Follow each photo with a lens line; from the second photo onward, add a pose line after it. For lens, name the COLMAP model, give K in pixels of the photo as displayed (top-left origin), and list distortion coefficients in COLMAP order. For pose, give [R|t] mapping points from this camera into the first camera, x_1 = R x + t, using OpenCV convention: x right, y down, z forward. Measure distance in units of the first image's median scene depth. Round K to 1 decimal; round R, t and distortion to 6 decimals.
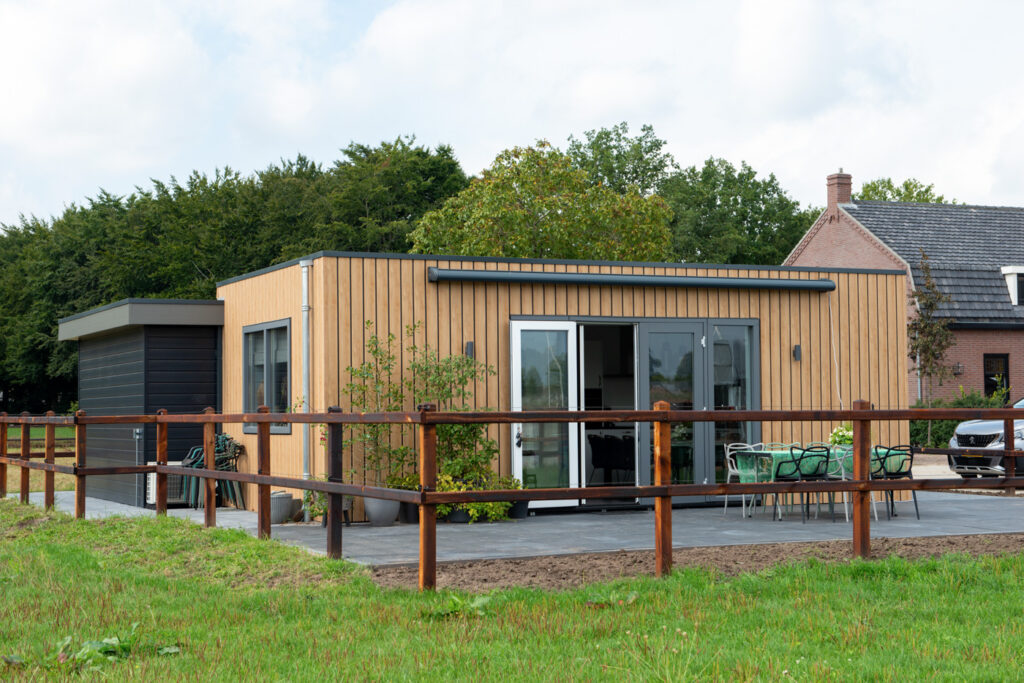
lens RADIAL K [[1545.1, 0, 471.2], [0, 1545.1, 357.5], [0, 0, 1]] dist [0.132243, 0.000000]
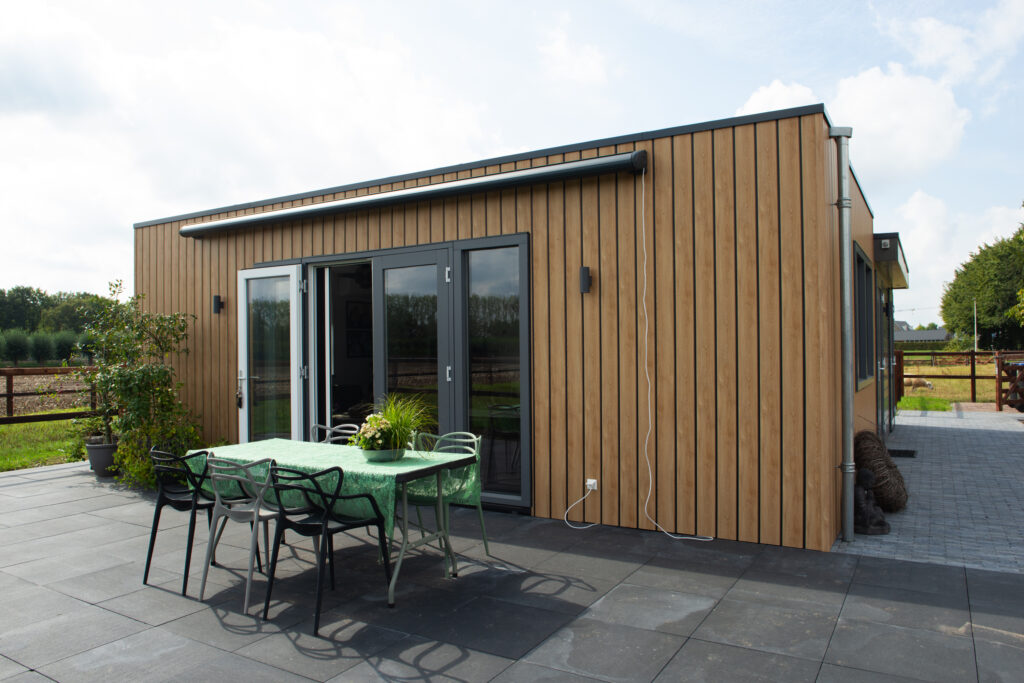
lens RADIAL K [[696.8, 0, 510.1], [0, 696.8, 351.4], [0, 0, 1]] dist [-0.049688, 0.001601]
pose [[0.579727, 0.007293, -0.814778, 0.429064], [0.031561, 0.999009, 0.031398, 0.015978], [0.814200, -0.043917, 0.578922, 0.835829]]
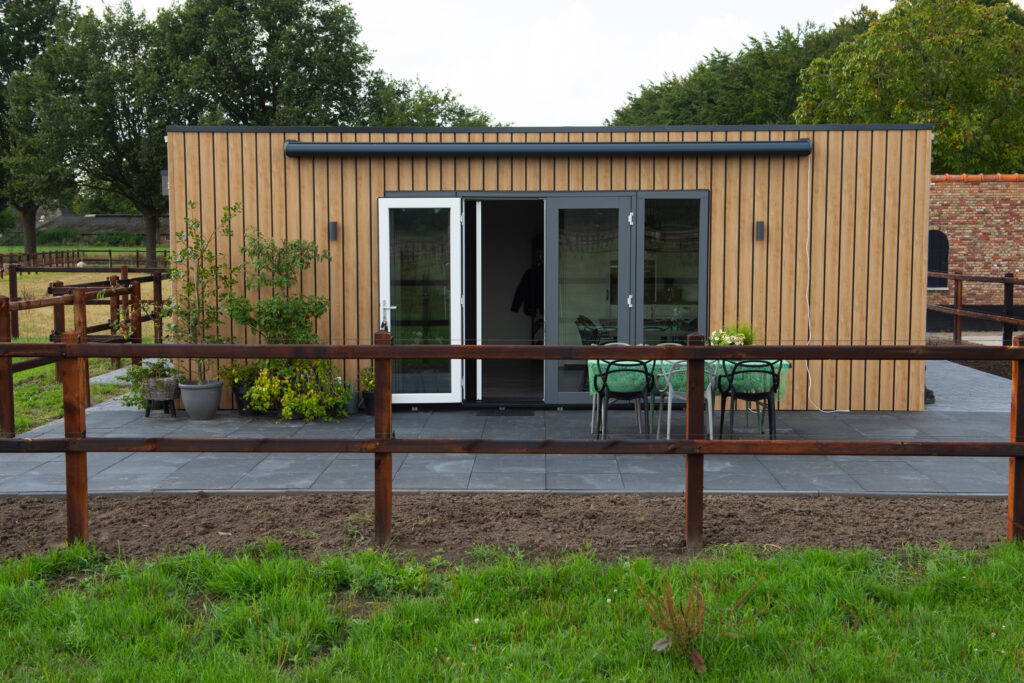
lens RADIAL K [[1259.1, 0, 501.2], [0, 1259.1, 343.6], [0, 0, 1]] dist [0.108446, 0.000000]
pose [[0.902976, 0.047125, -0.427100, 0.386981], [0.005940, 0.992504, 0.122068, -0.027340], [0.429651, -0.112762, 0.895927, 0.334846]]
